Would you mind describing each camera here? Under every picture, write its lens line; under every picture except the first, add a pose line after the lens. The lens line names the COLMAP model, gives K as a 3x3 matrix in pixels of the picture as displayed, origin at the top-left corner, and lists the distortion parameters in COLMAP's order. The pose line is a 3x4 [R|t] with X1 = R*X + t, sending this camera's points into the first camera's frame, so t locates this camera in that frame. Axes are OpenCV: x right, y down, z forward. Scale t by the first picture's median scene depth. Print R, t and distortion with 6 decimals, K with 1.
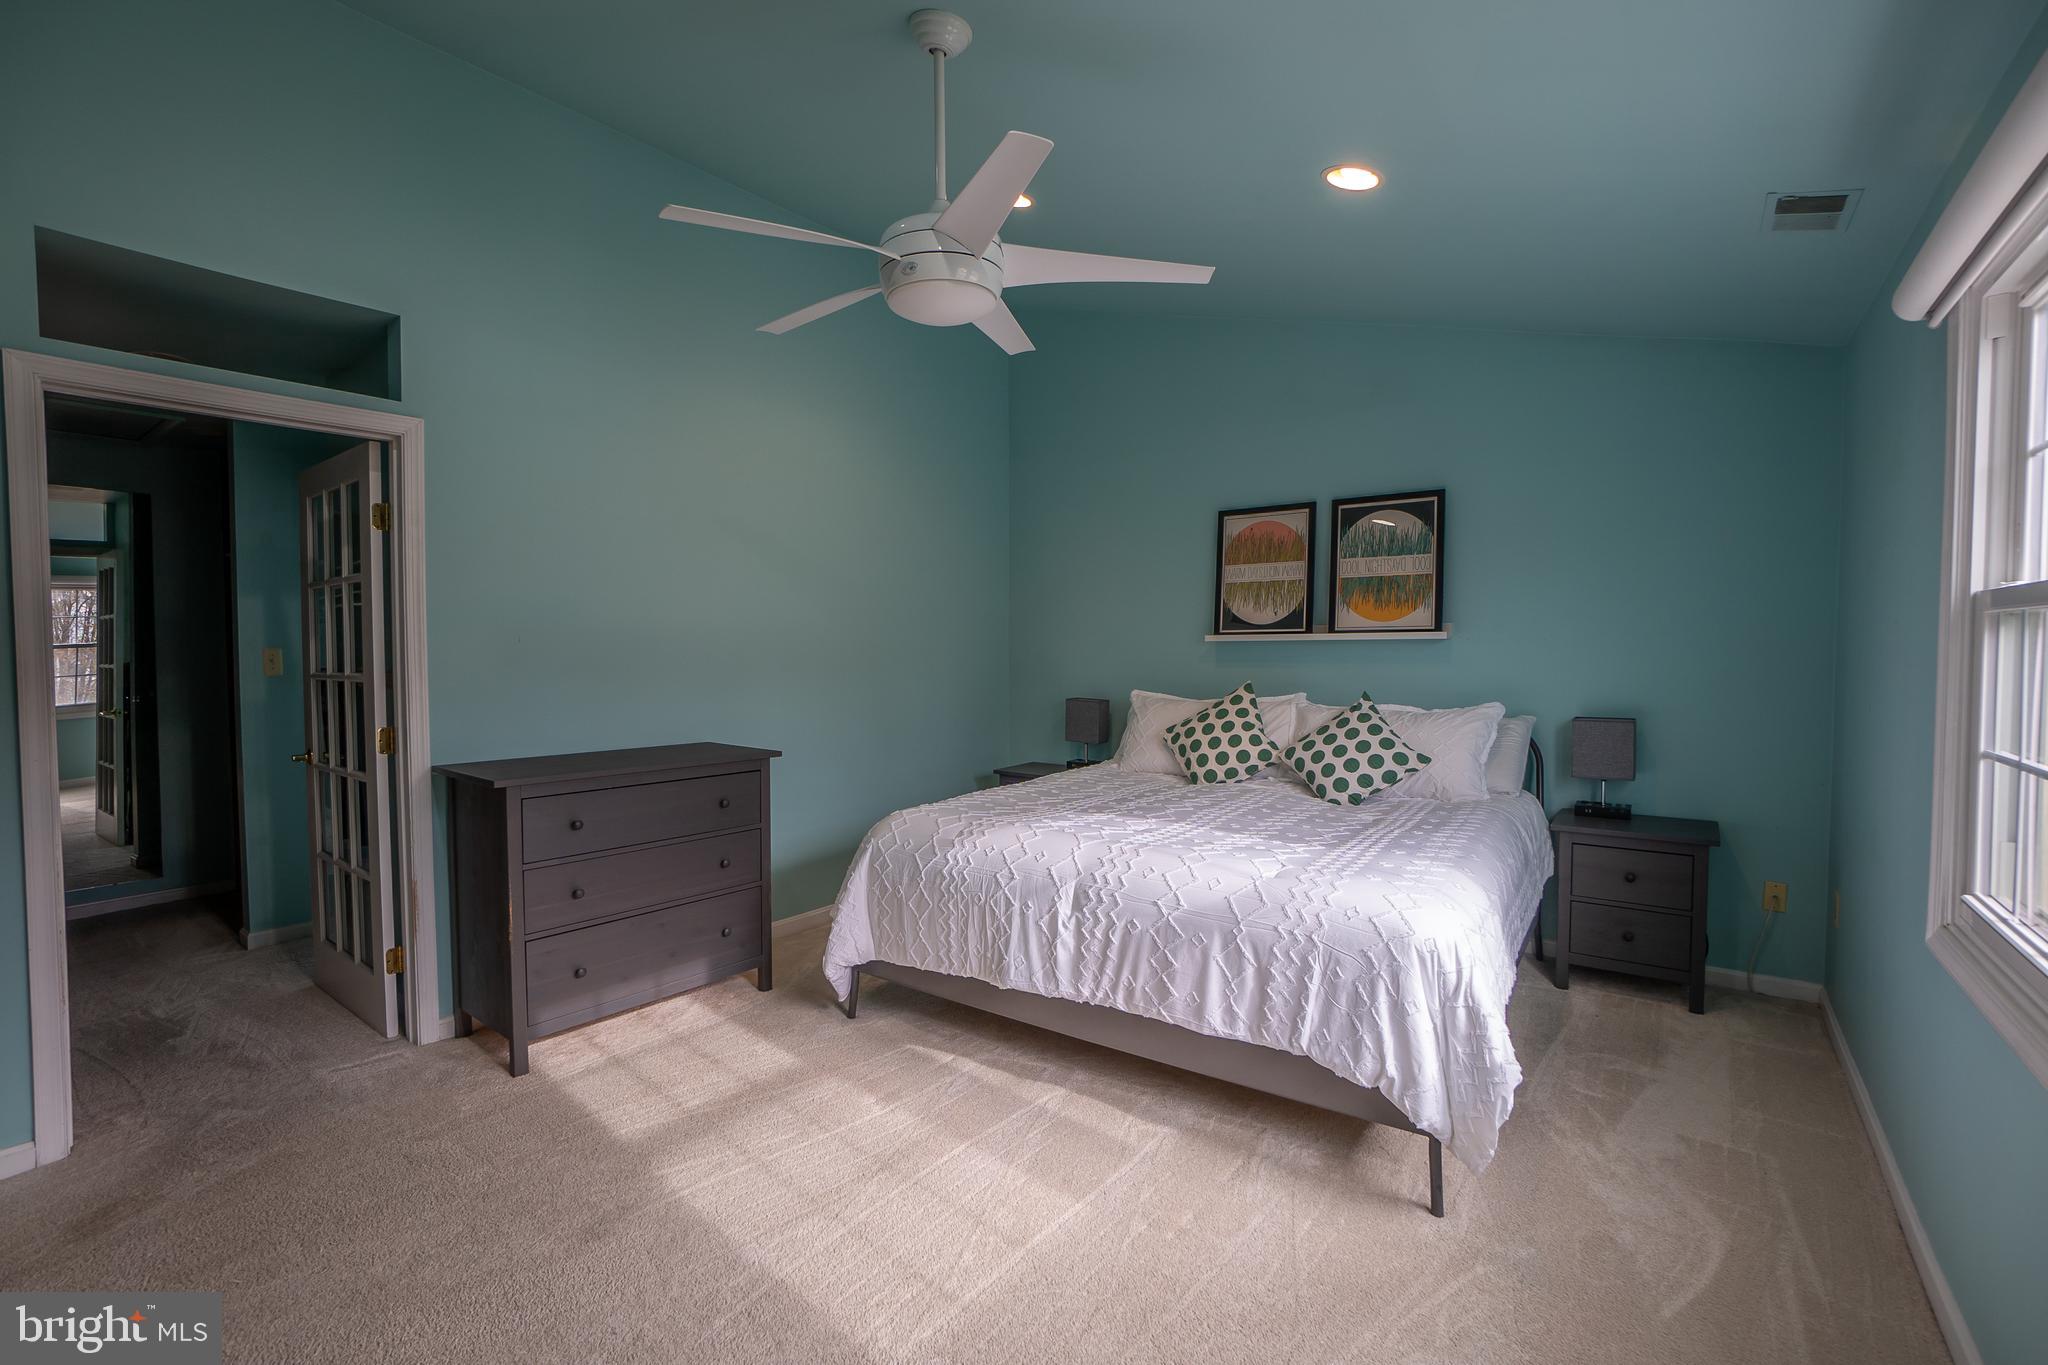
lens RADIAL K [[904.7, 0, 1009.0], [0, 904.7, 685.8], [0, 0, 1]] dist [-0.039993, 0.009257]
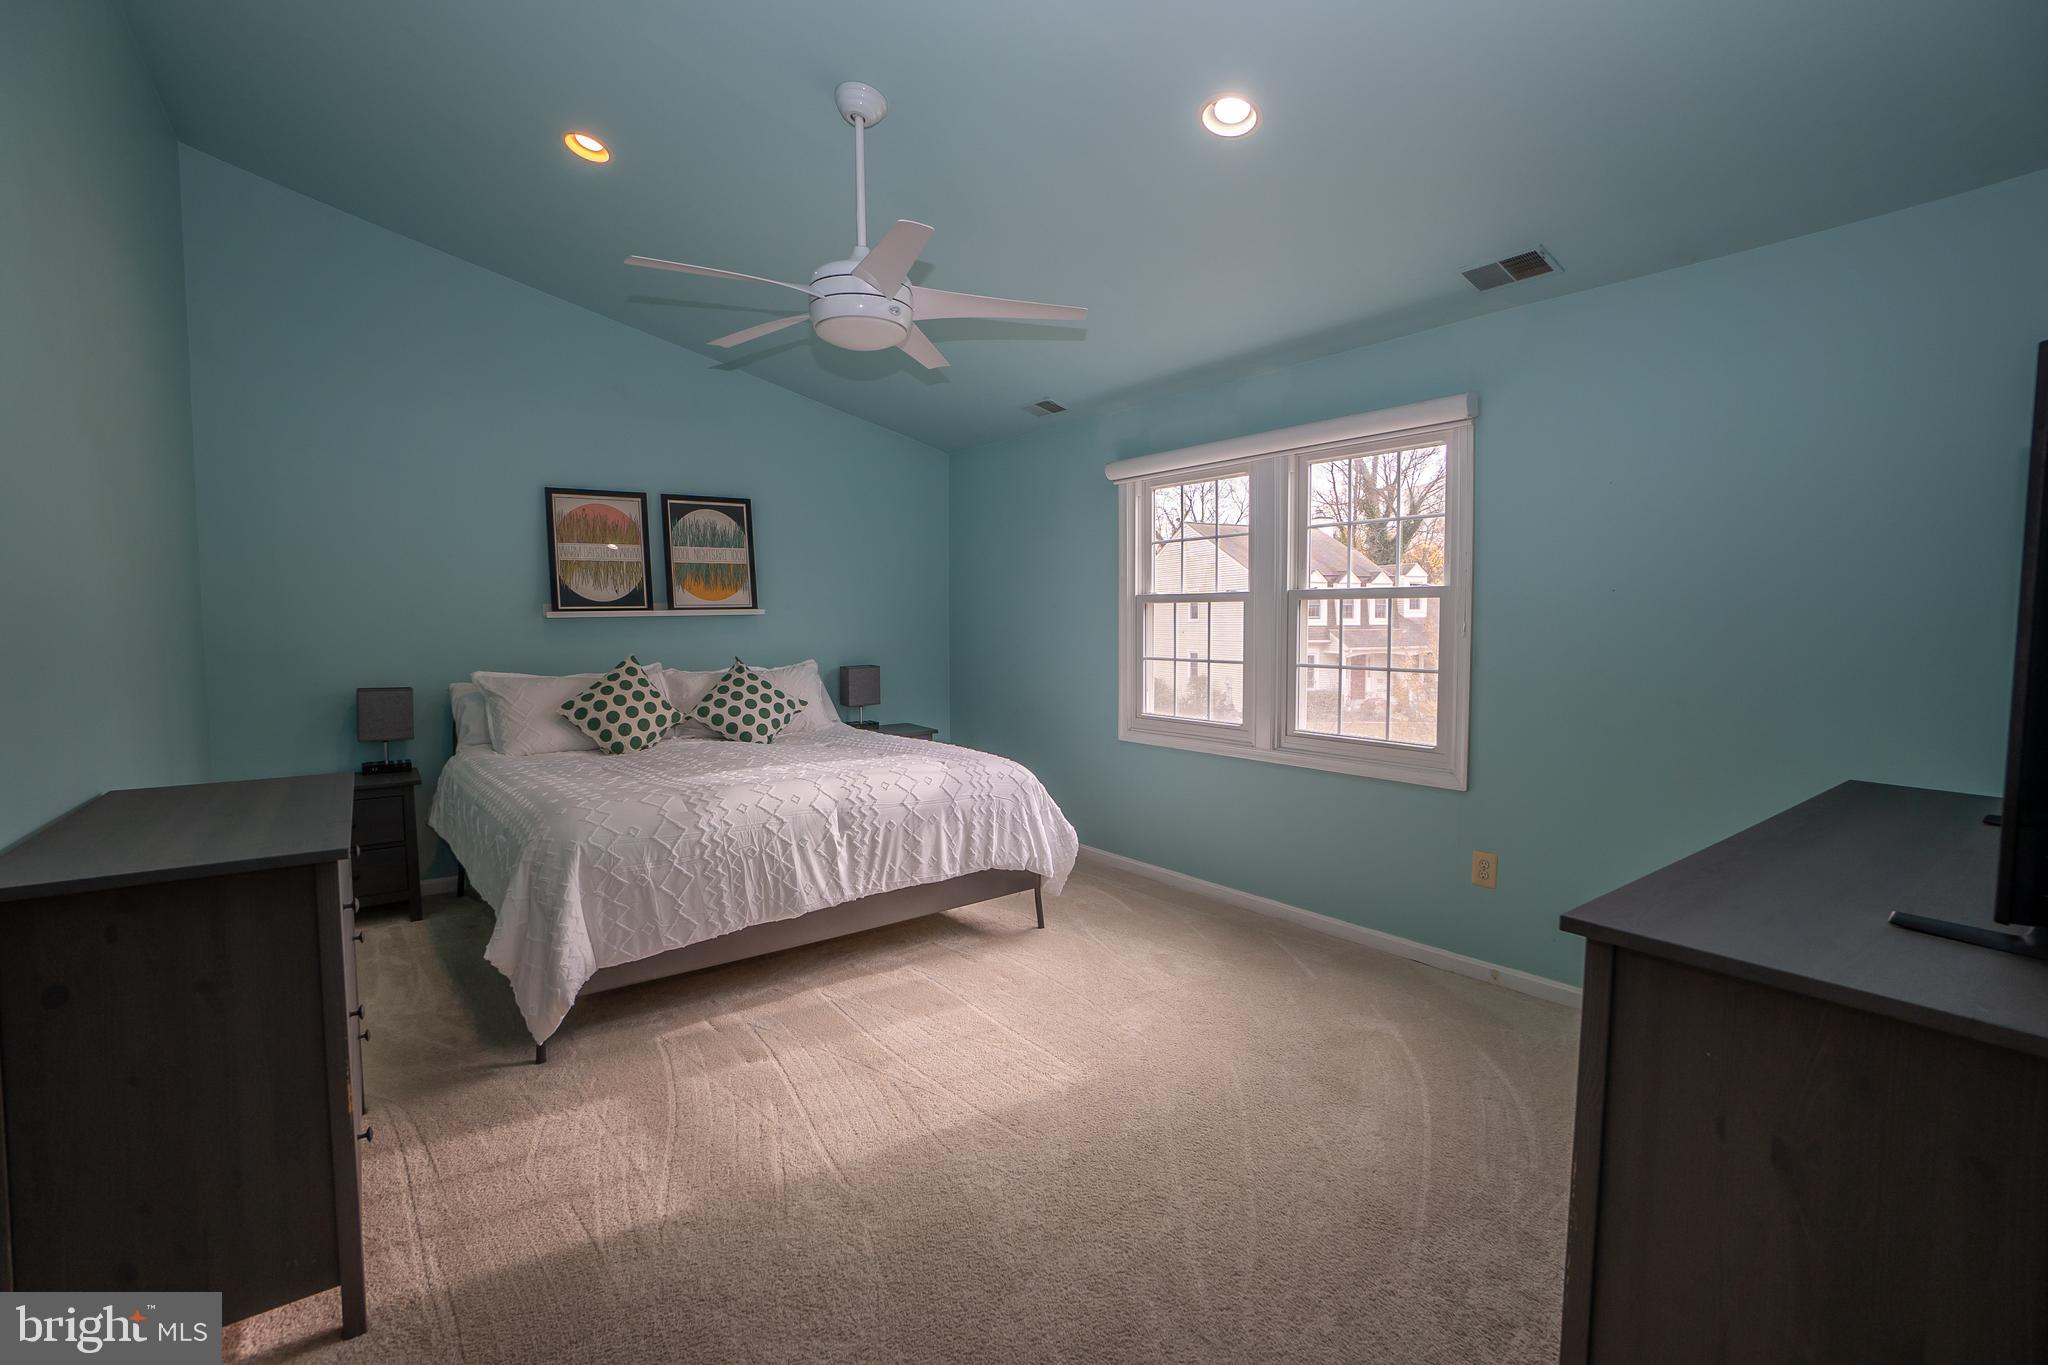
lens RADIAL K [[904.7, 0, 1007.8], [0, 904.7, 686.8], [0, 0, 1]] dist [-0.039993, 0.009257]
pose [[0.285163, -0.073134, 0.955685, -0.780448], [0.053306, 0.996752, 0.060371, -0.008164], [-0.956996, 0.033728, 0.288135, 0.314261]]
